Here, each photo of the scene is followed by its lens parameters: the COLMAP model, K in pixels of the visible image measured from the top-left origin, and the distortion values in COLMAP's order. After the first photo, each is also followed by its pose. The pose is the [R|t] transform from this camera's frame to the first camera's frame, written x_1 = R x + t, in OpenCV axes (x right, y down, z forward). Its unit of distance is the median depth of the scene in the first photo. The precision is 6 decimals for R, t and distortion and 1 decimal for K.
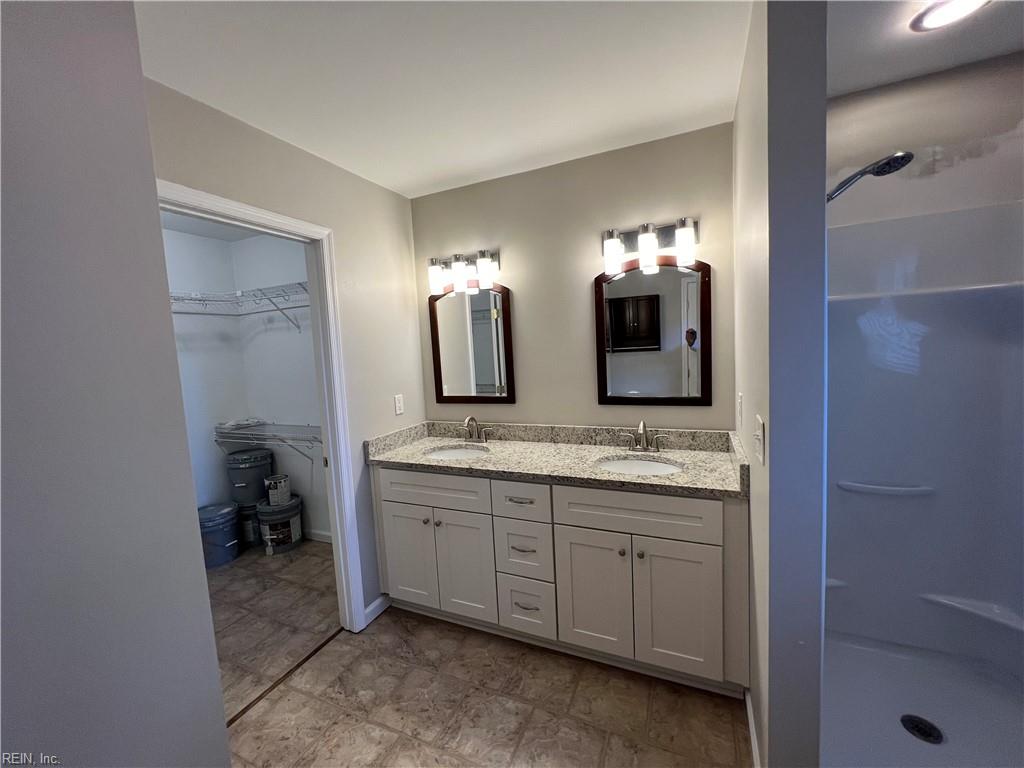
lens RADIAL K [[410.8, 0, 509.3], [0, 410.8, 384.2], [0, 0, 1]] dist [-0.003308, 0.000943]
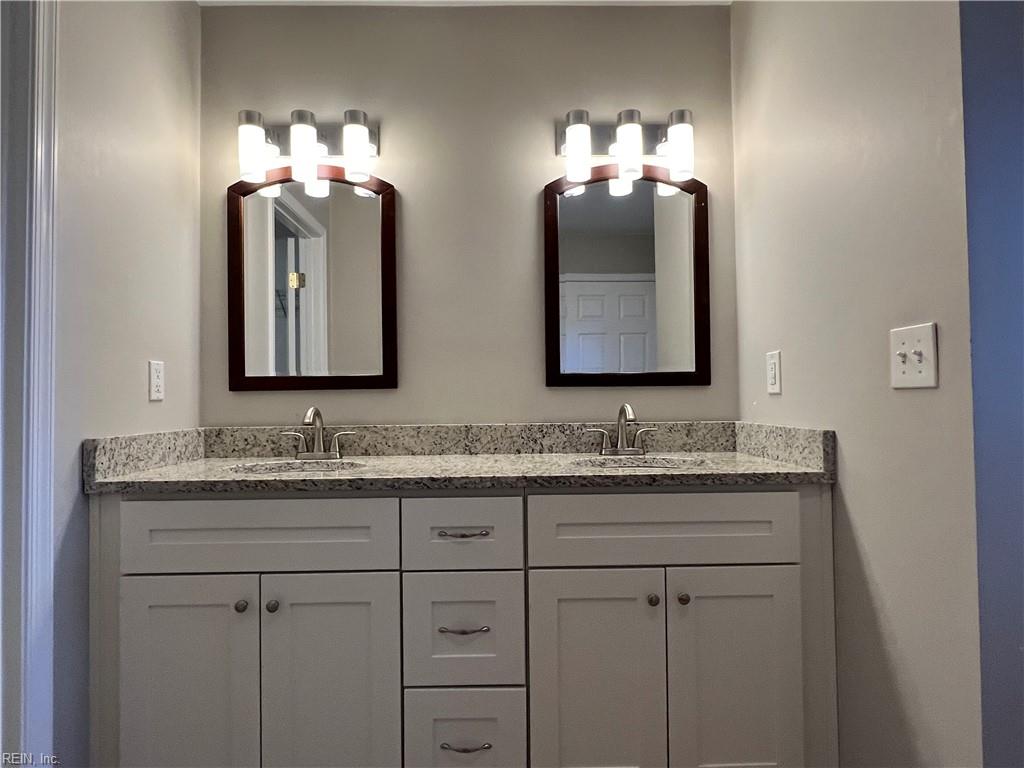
lens RADIAL K [[600.3, 0, 503.3], [0, 600.3, 388.7], [0, 0, 1]] dist [0.002340, -0.000483]
pose [[0.903603, 0.051517, 0.425262, -0.222856], [0.002727, 0.992030, -0.125970, 0.165180], [-0.428362, 0.114987, 0.896261, 0.220424]]
